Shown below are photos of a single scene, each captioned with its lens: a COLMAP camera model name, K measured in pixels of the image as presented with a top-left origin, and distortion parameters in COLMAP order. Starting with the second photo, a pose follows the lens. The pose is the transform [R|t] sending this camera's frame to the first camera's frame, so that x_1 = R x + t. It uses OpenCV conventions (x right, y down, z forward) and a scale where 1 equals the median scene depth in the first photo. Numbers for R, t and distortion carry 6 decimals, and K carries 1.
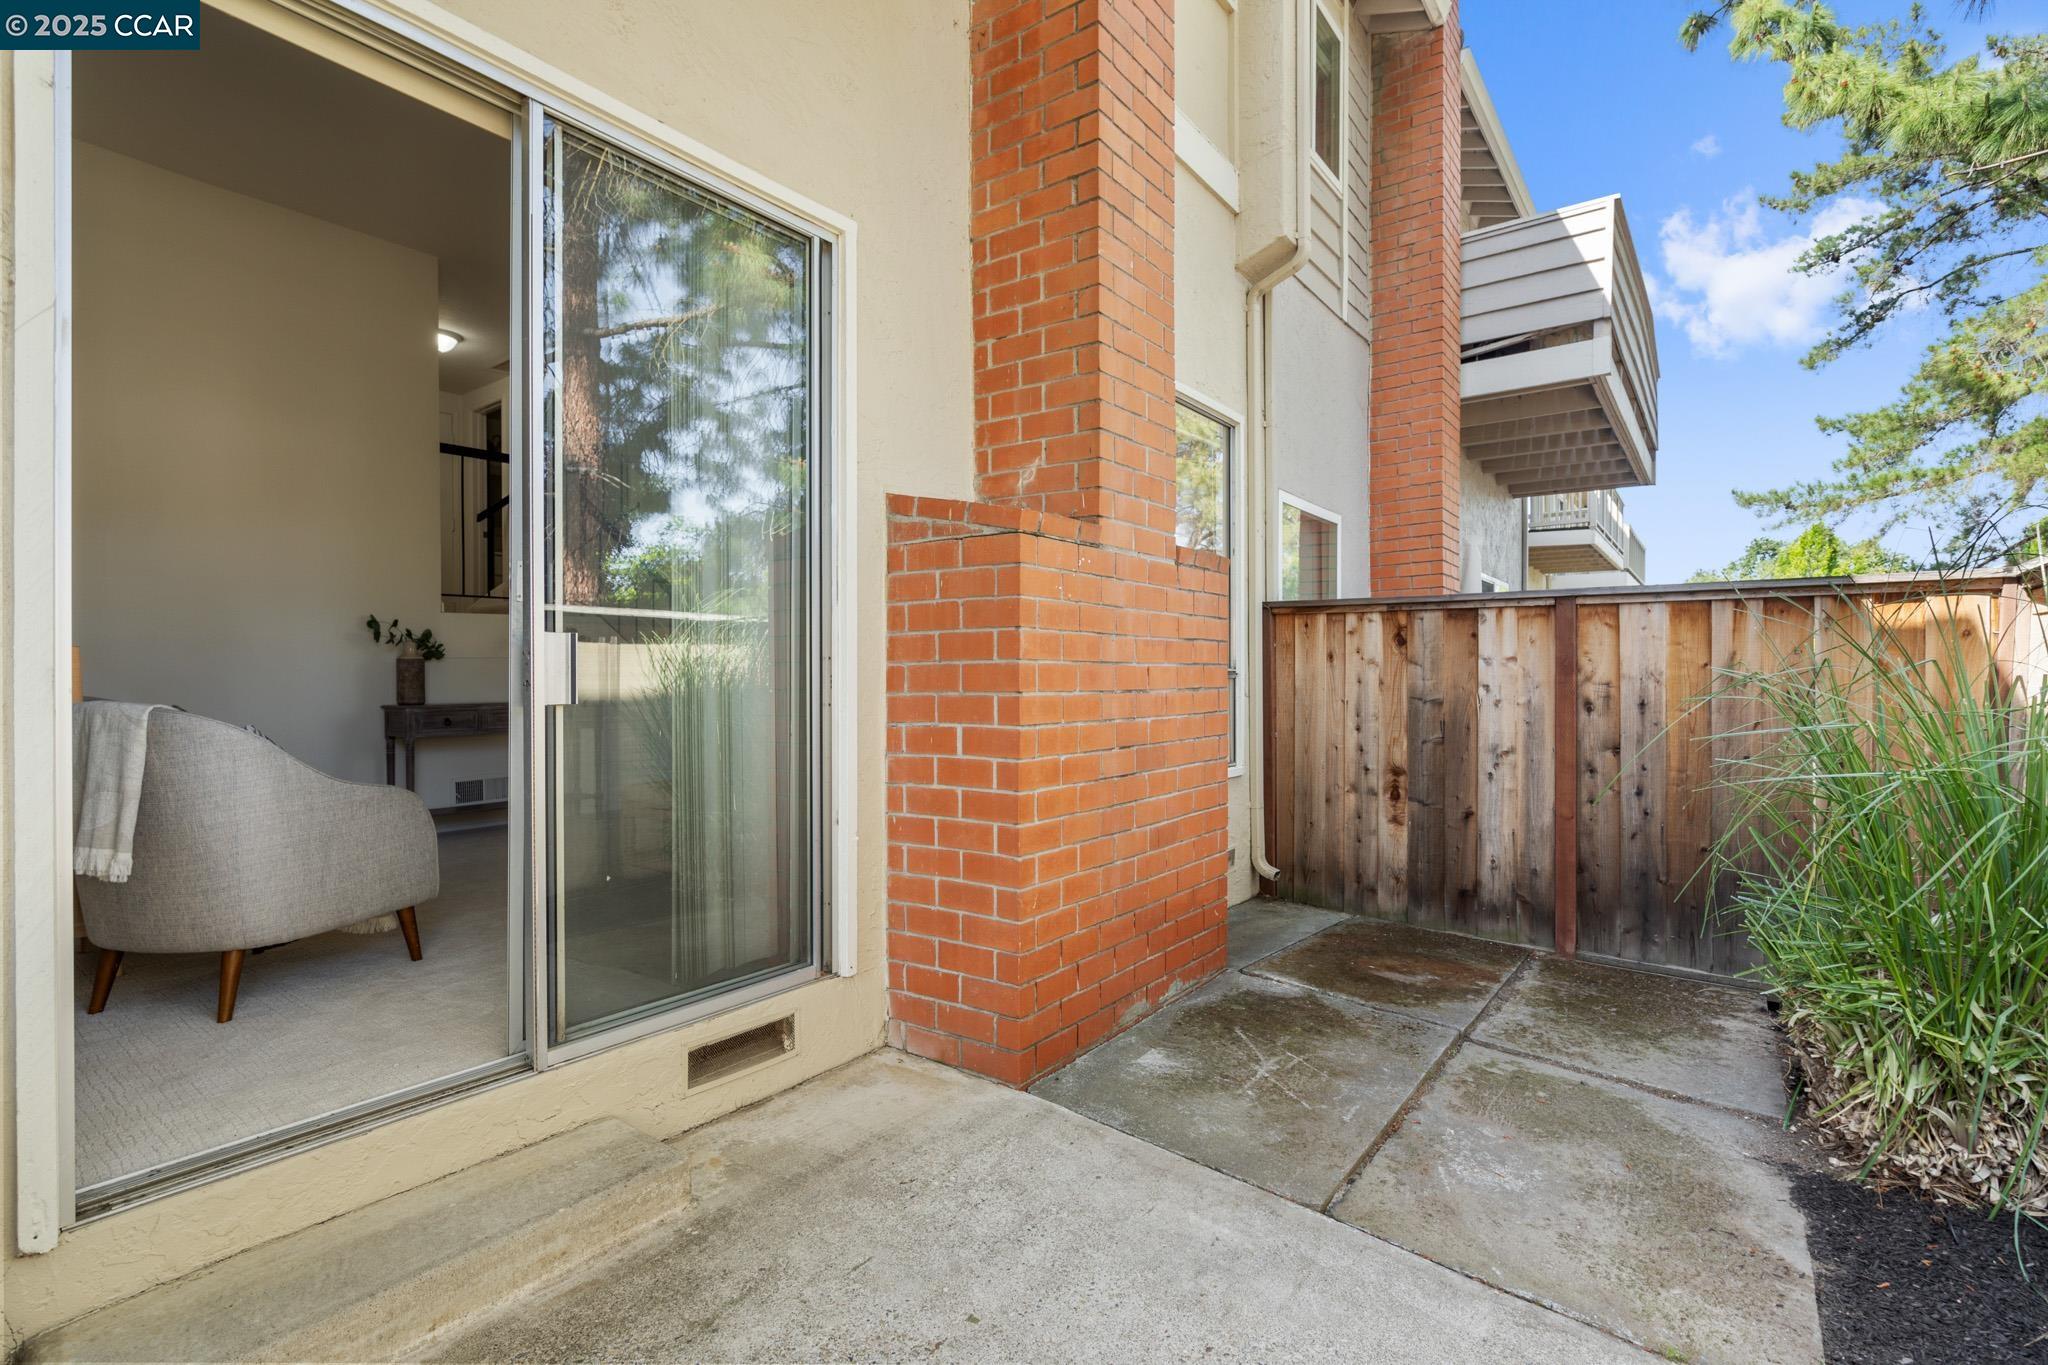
lens RADIAL K [[926.5, 0, 1023.4], [0, 926.5, 680.3], [0, 0, 1]] dist [-0.005660, -0.000046]
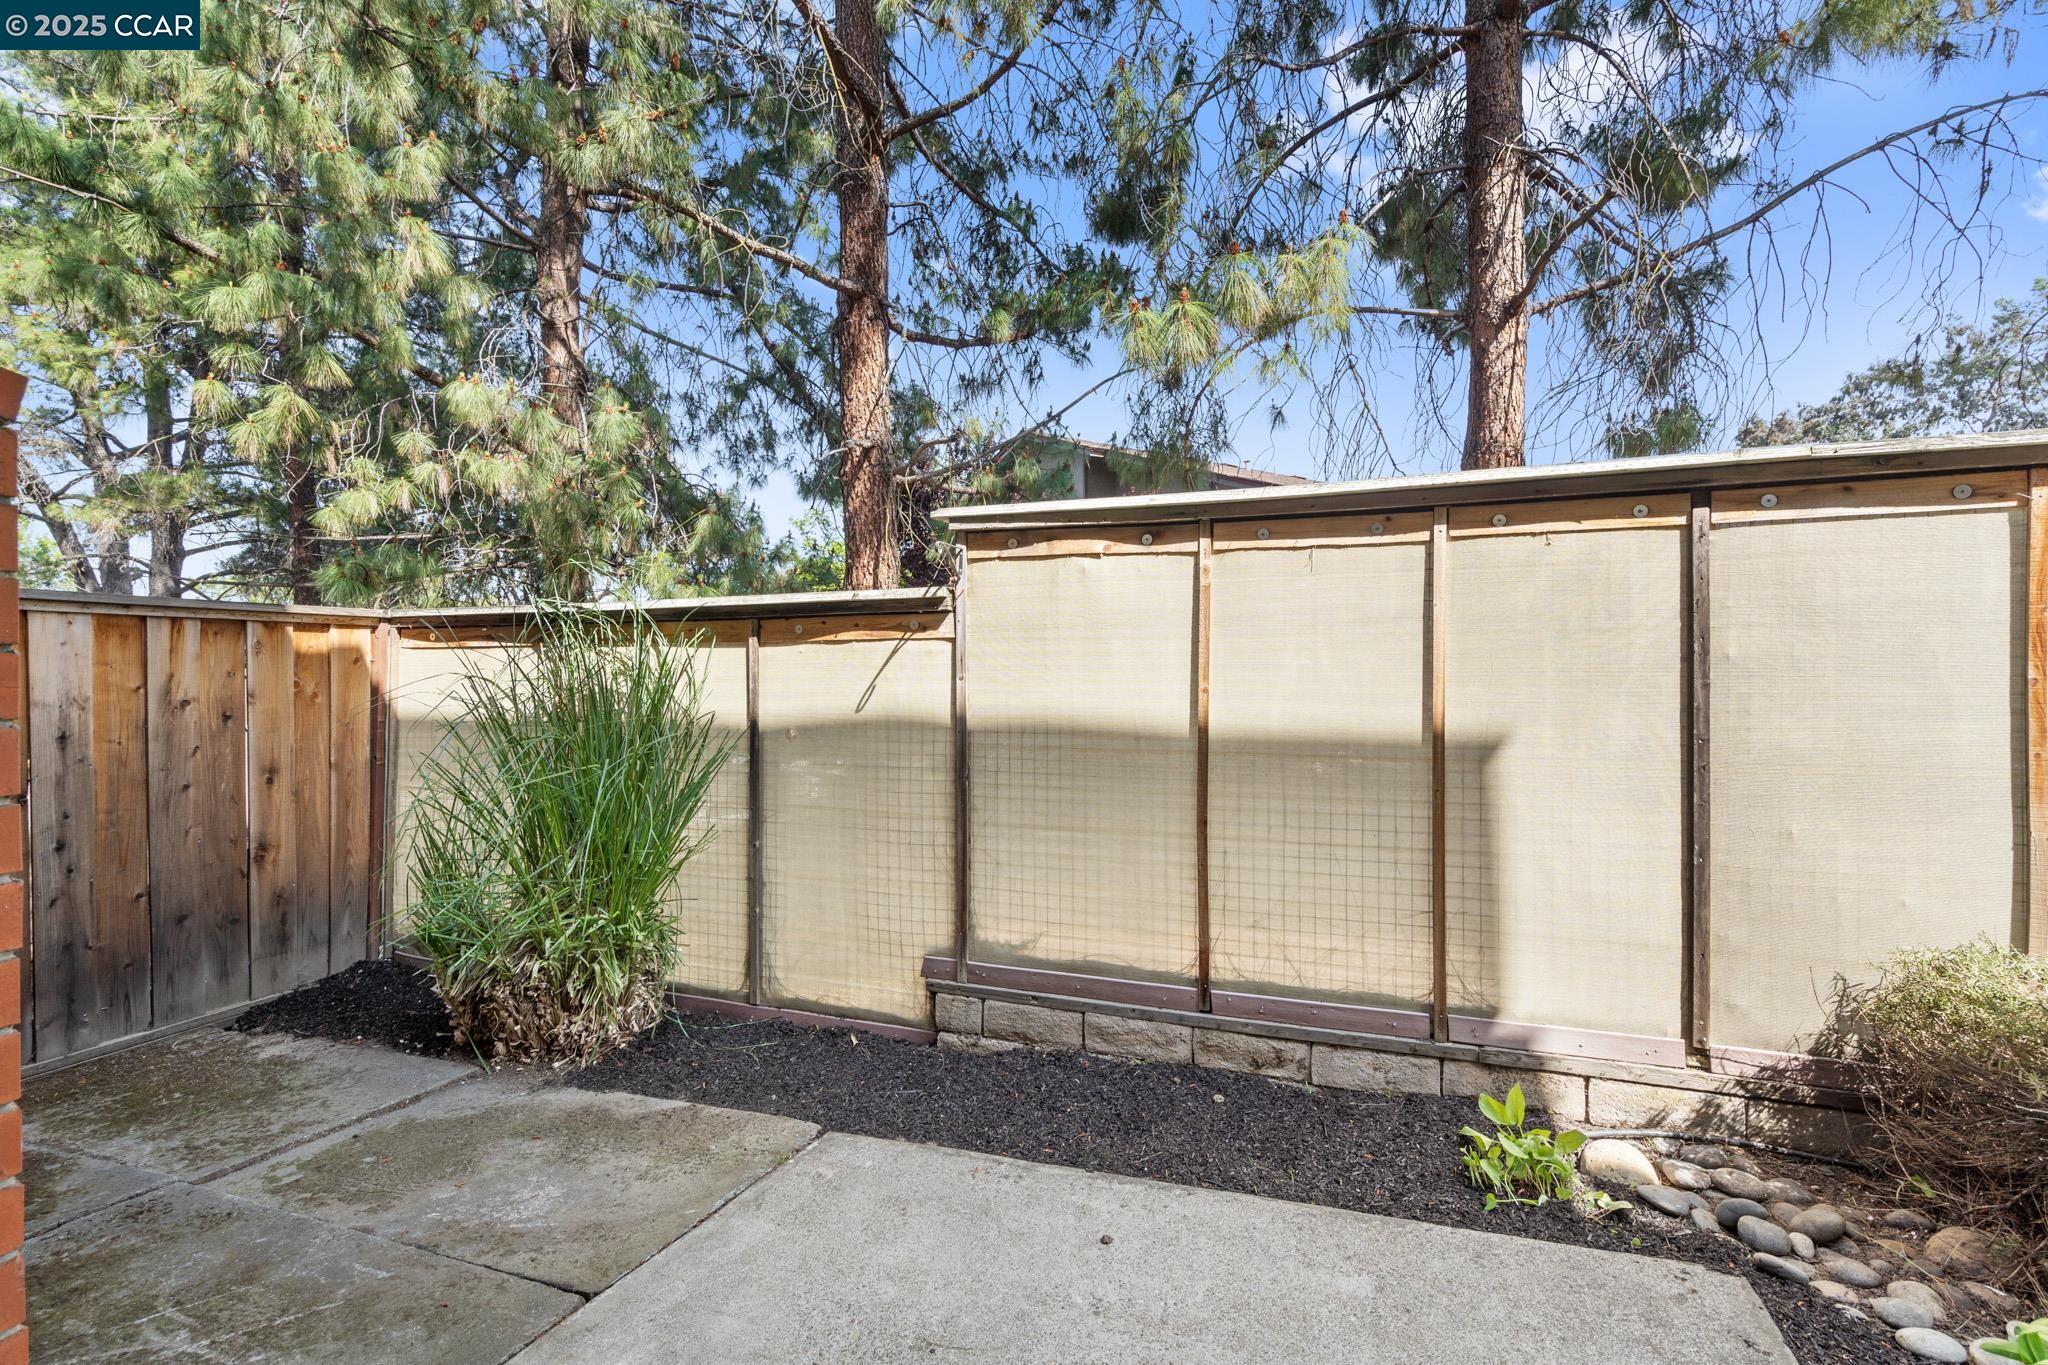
lens RADIAL K [[926.5, 0, 1023.6], [0, 926.5, 681.5], [0, 0, 1]] dist [-0.005660, -0.000046]
pose [[-0.283622, -0.010186, 0.958882, -0.466208], [0.008818, 0.999874, 0.013229, -0.036315], [-0.958896, 0.012208, -0.283496, 0.569403]]
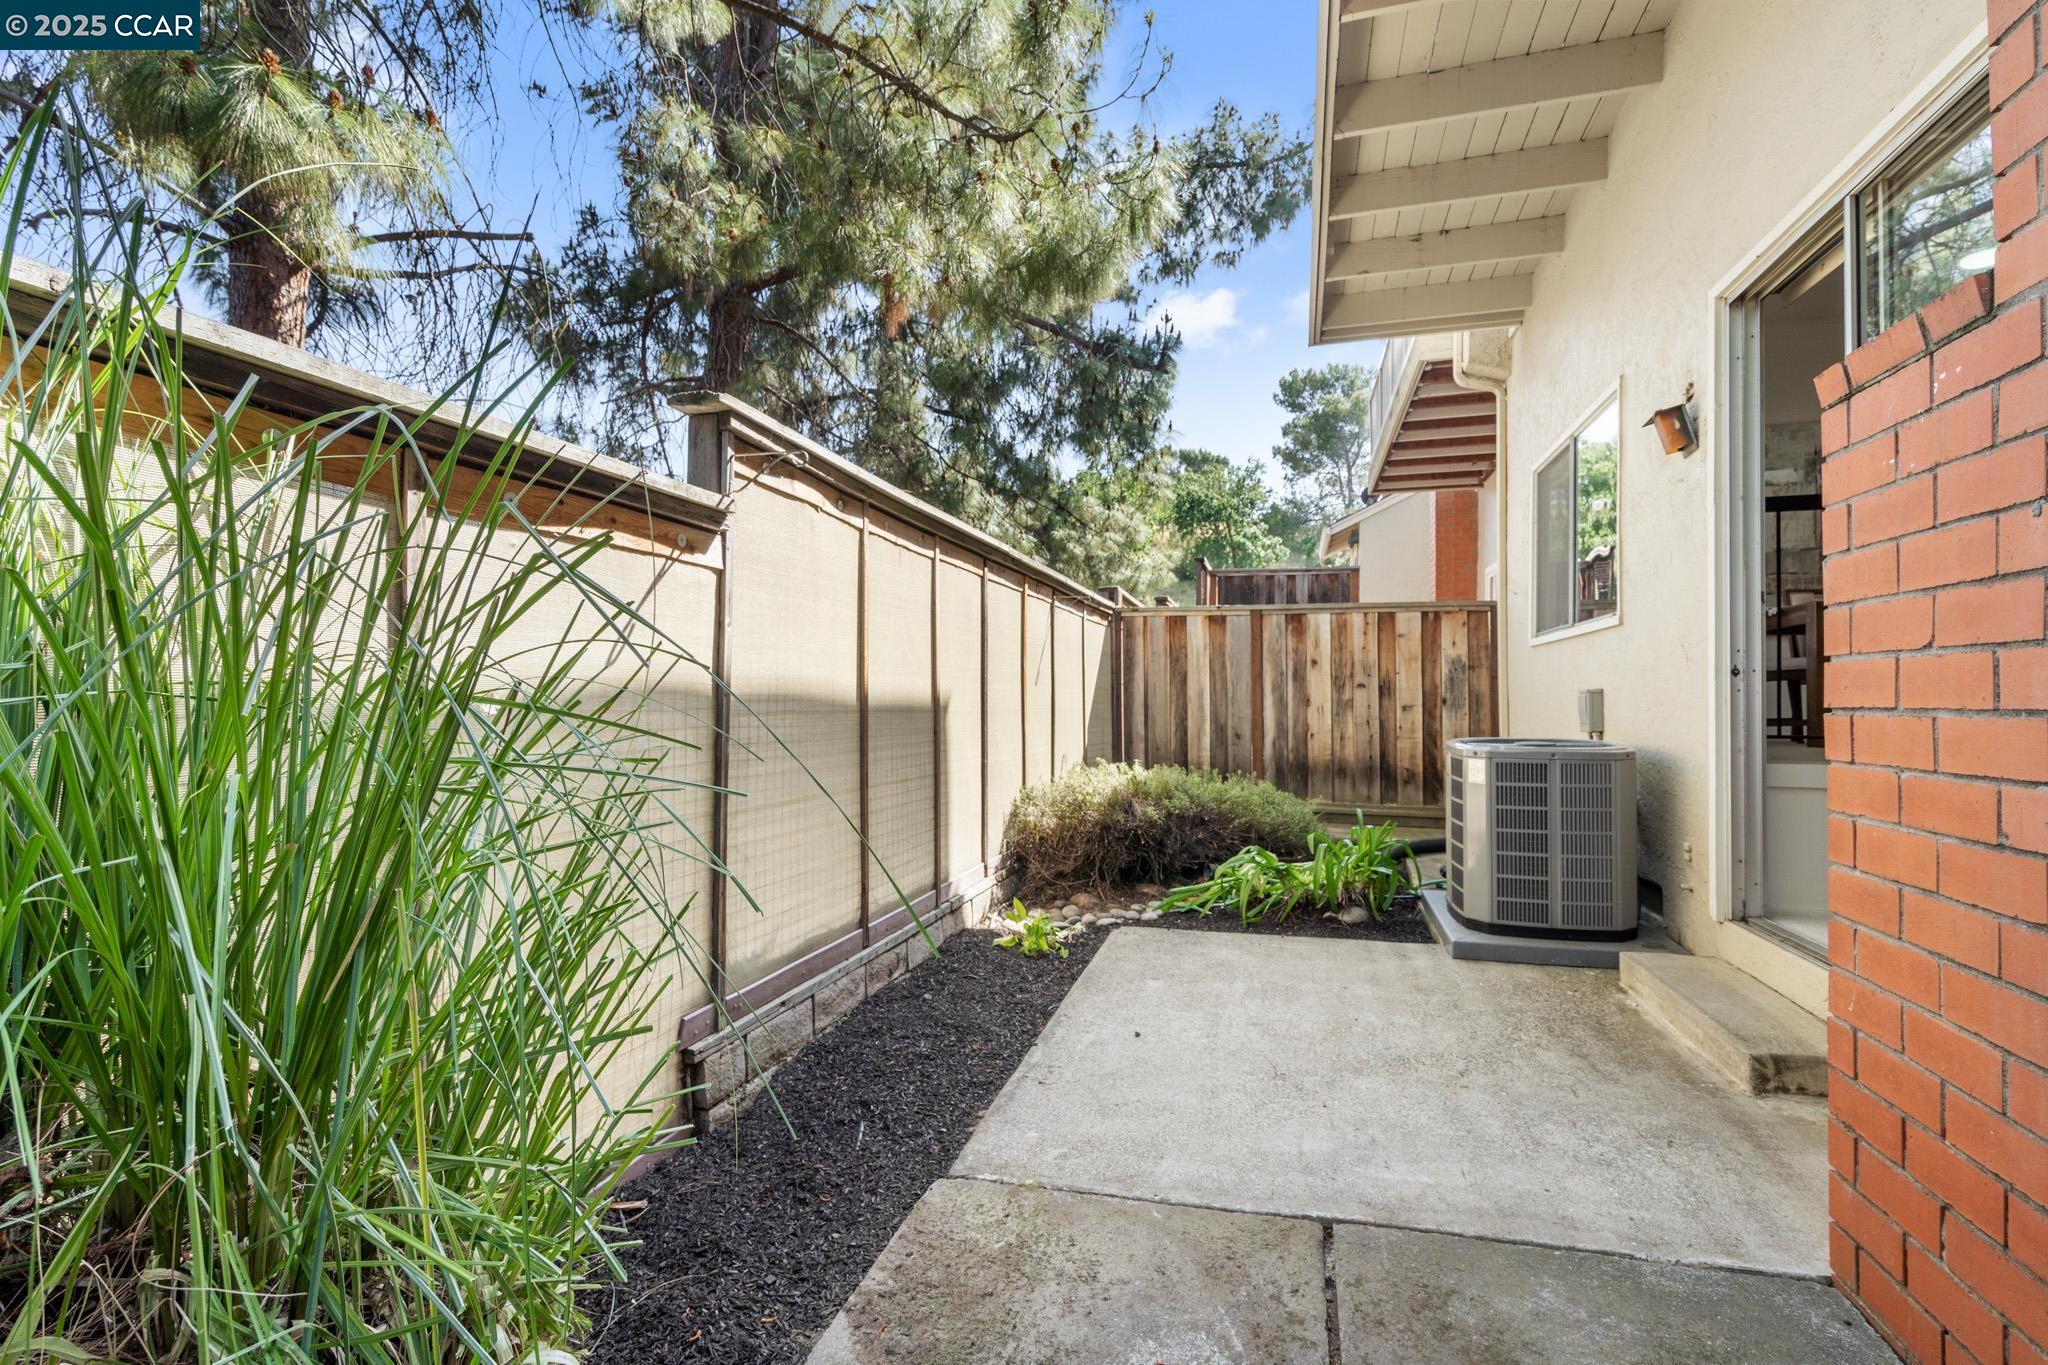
lens RADIAL K [[926.5, 0, 1025.2], [0, 926.5, 692.0], [0, 0, 1]] dist [-0.005660, -0.000046]
pose [[-0.934430, -0.007786, -0.356061, 0.637711], [-0.006021, 0.999963, -0.006066, 0.037253], [0.356096, -0.003524, -0.934443, 1.192963]]
